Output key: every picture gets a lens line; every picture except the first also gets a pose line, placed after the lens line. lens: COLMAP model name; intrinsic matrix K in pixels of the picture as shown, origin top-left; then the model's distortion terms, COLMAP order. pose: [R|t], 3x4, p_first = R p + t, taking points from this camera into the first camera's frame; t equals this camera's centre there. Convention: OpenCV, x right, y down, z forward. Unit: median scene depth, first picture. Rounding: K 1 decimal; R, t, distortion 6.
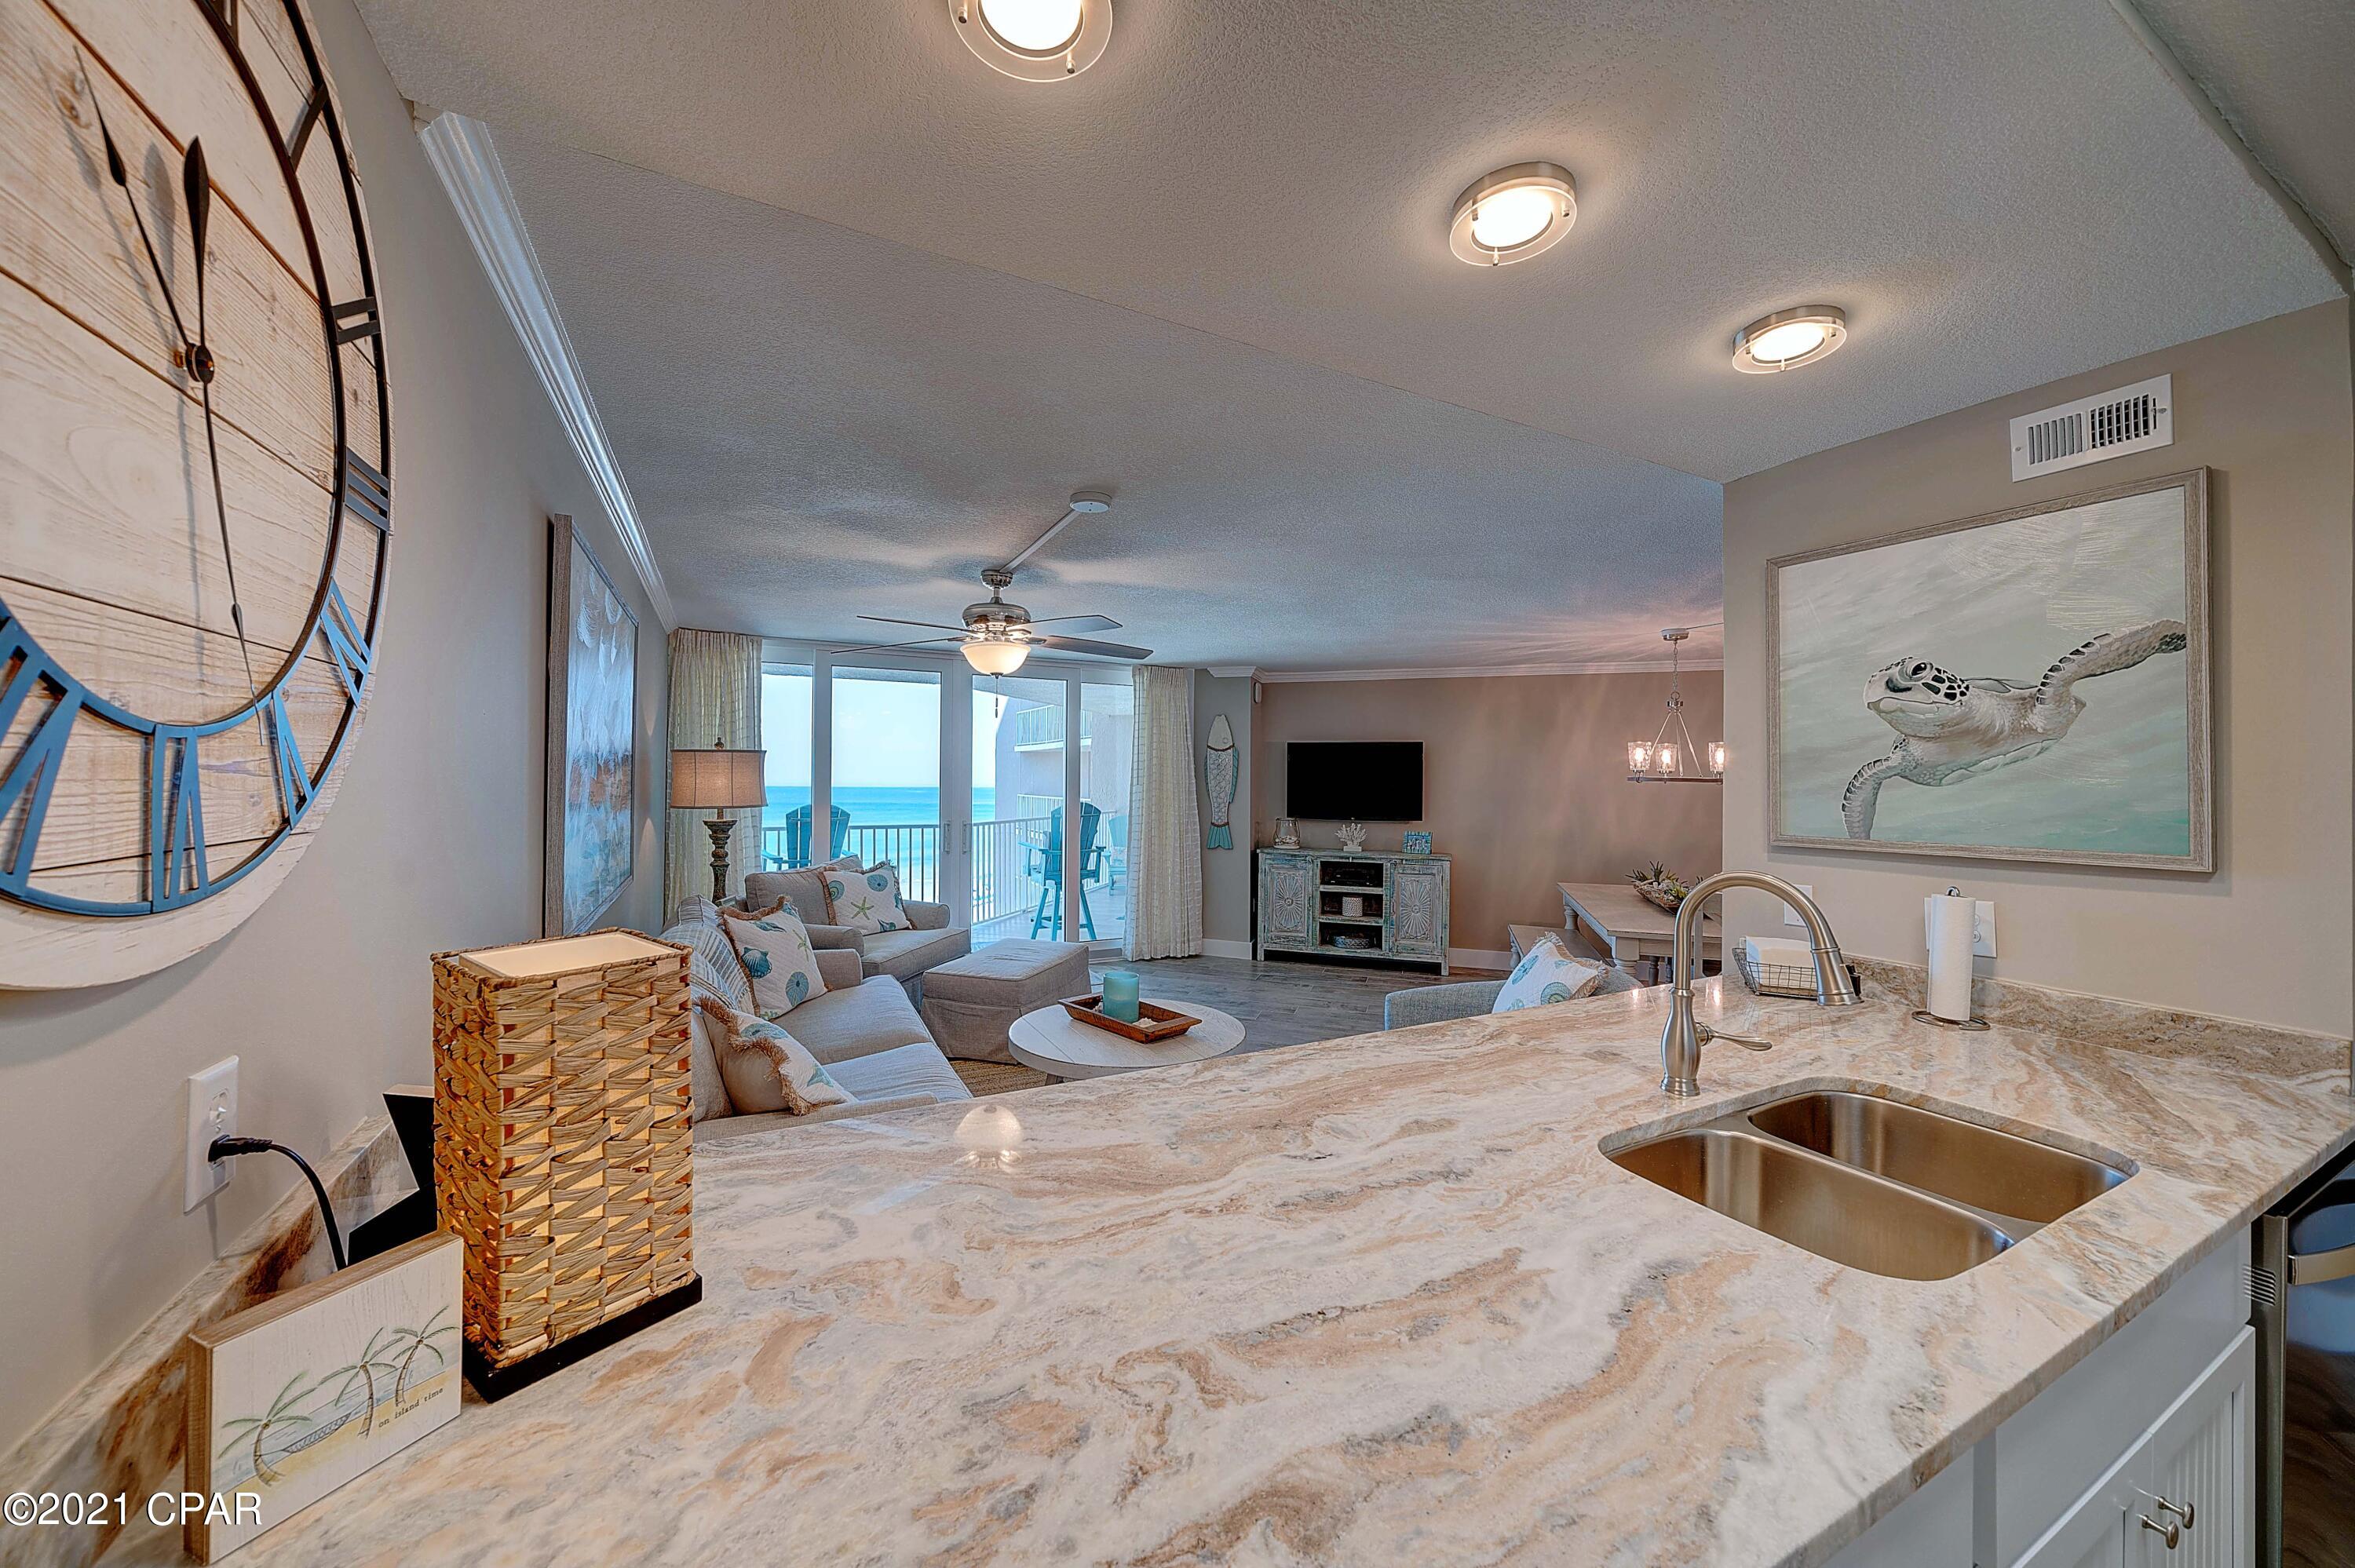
lens RADIAL K [[843.7, 0, 1162.8], [0, 843.7, 776.4], [0, 0, 1]] dist [-0.001328, -0.000263]
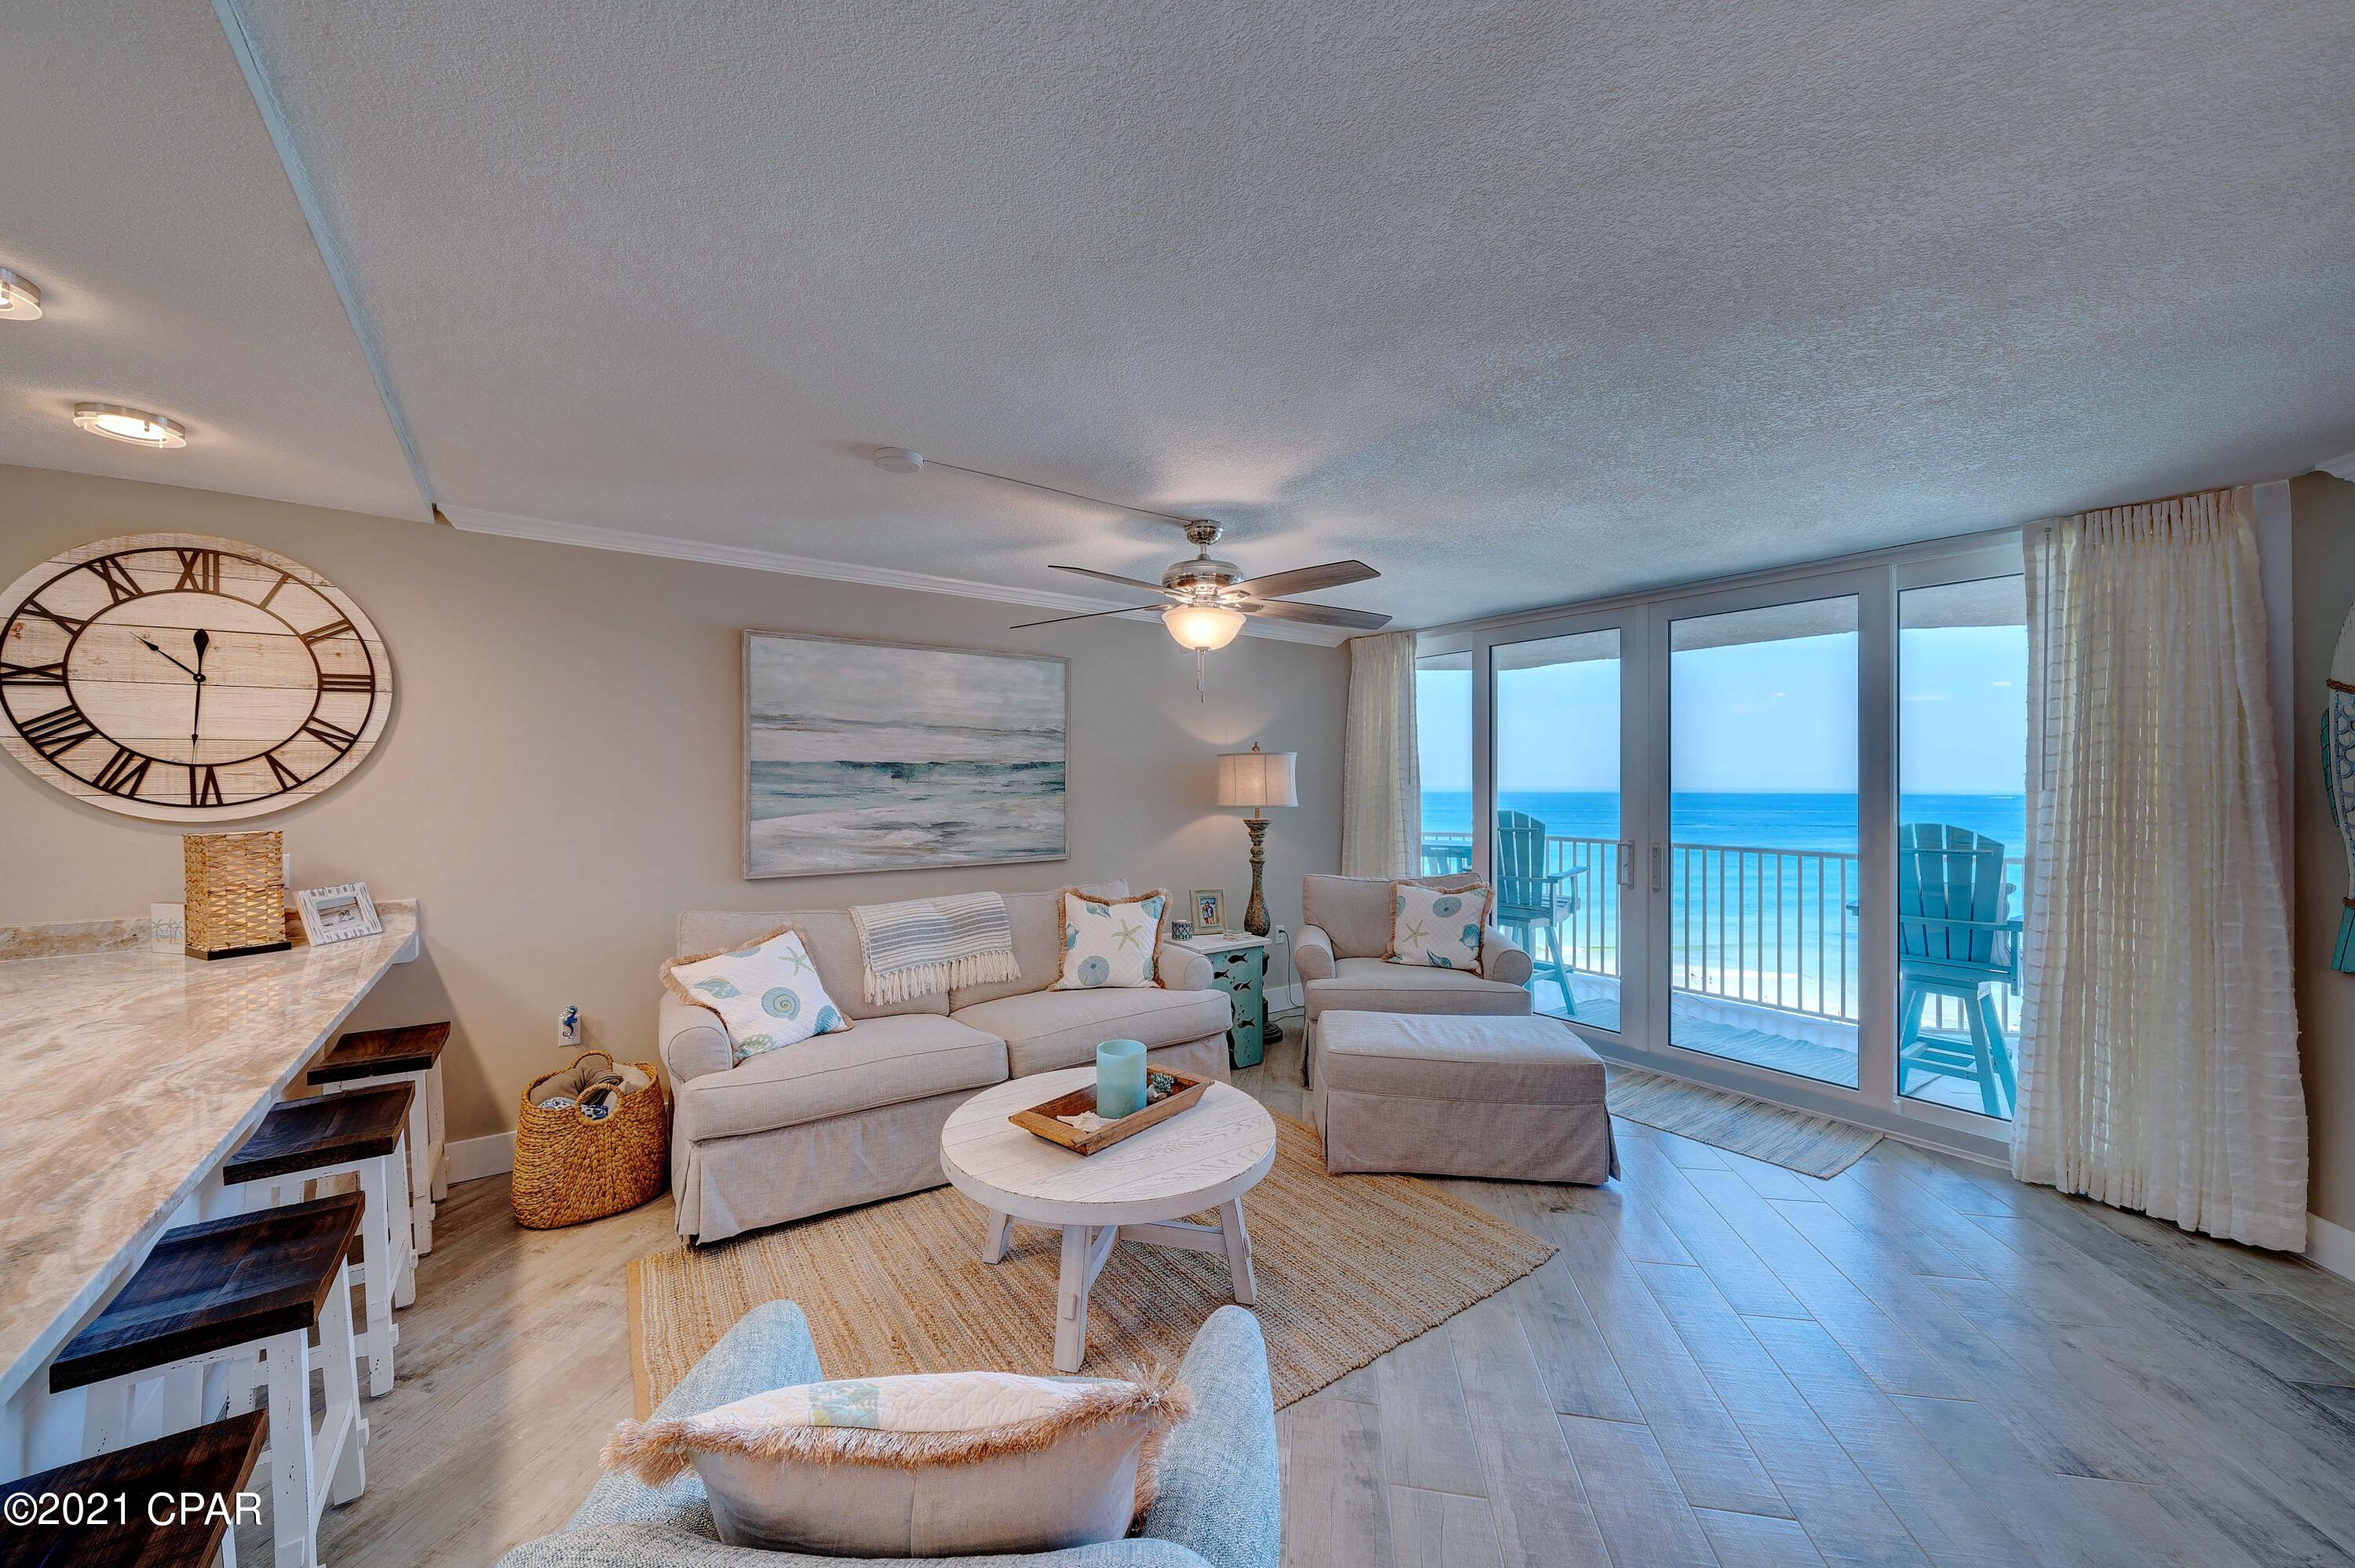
lens RADIAL K [[857.0, 0, 1165.8], [0, 857.0, 776.4], [0, 0, 1]] dist [-0.000900, -0.000210]
pose [[0.145304, -0.013022, -0.989301, 1.113366], [0.003174, 0.999914, -0.012696, 0.021877], [0.989382, -0.001295, 0.145333, 1.512871]]
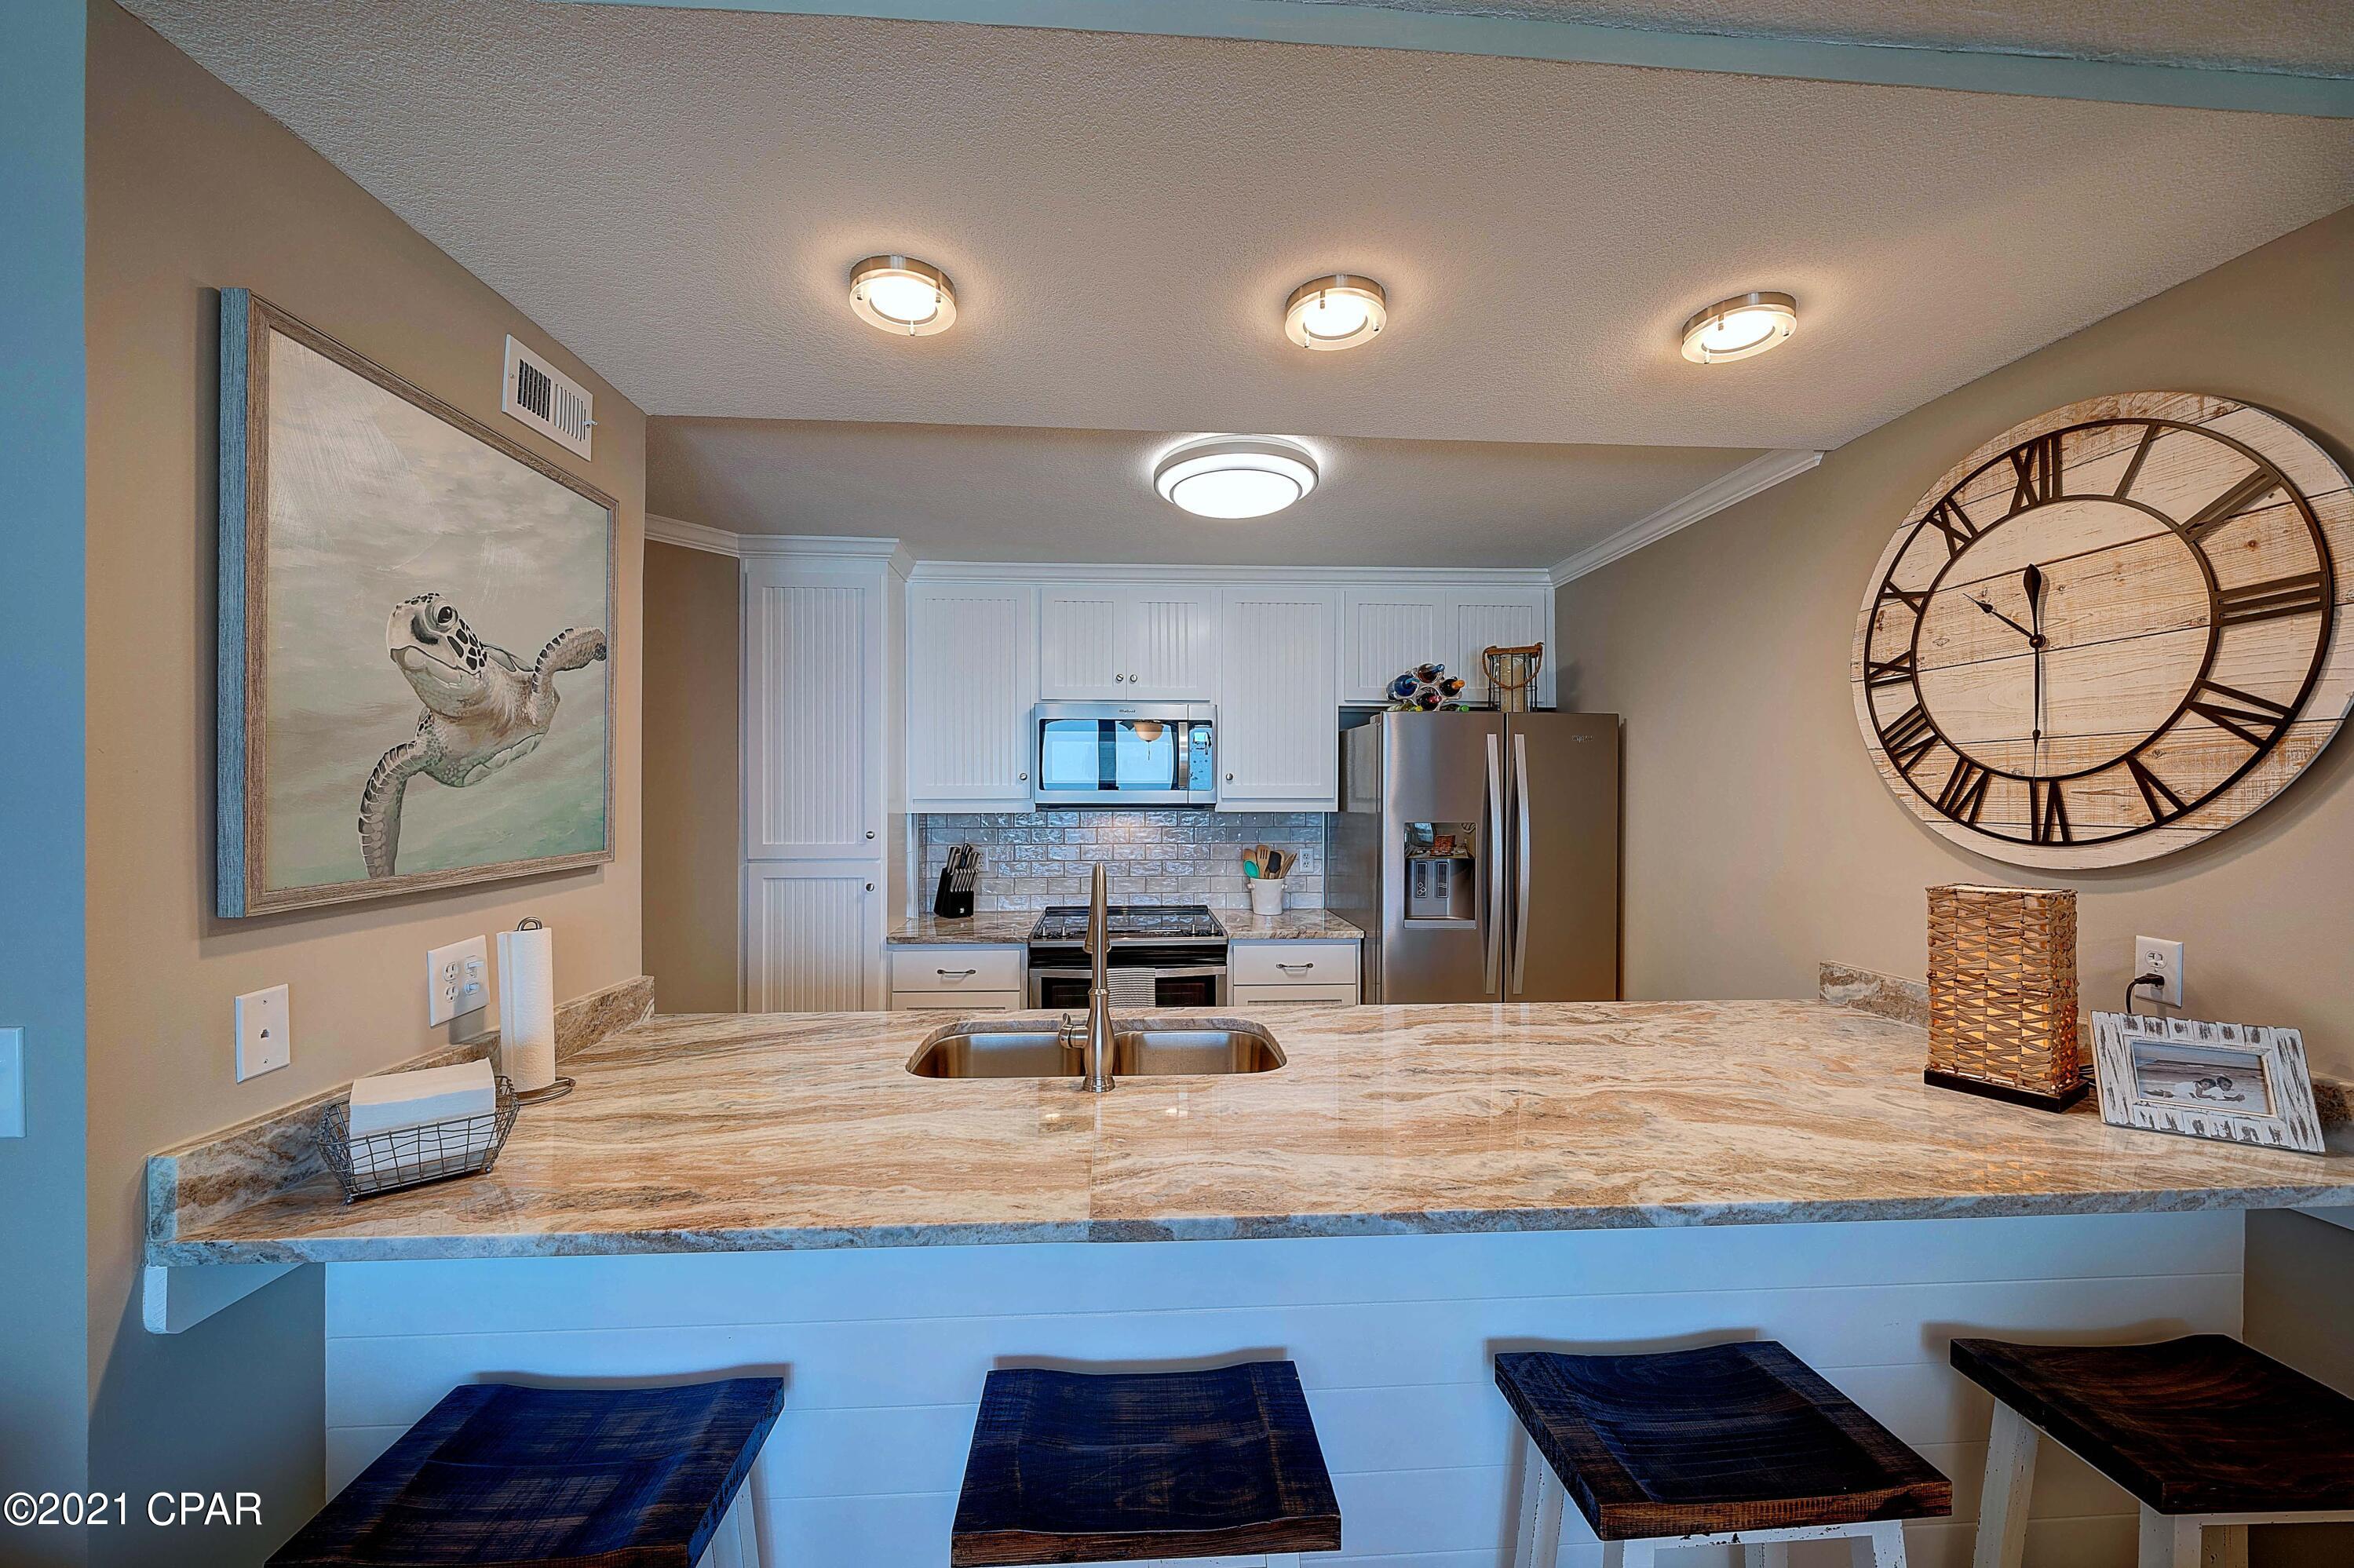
lens RADIAL K [[851.0, 0, 1162.5], [0, 851.0, 791.4], [0, 0, 1]] dist [-0.002179, -0.000180]
pose [[-0.914337, -0.011965, 0.404778, 0.088563], [-0.012959, 0.999916, 0.000285, 0.006820], [-0.404747, -0.004985, -0.914415, 1.343549]]
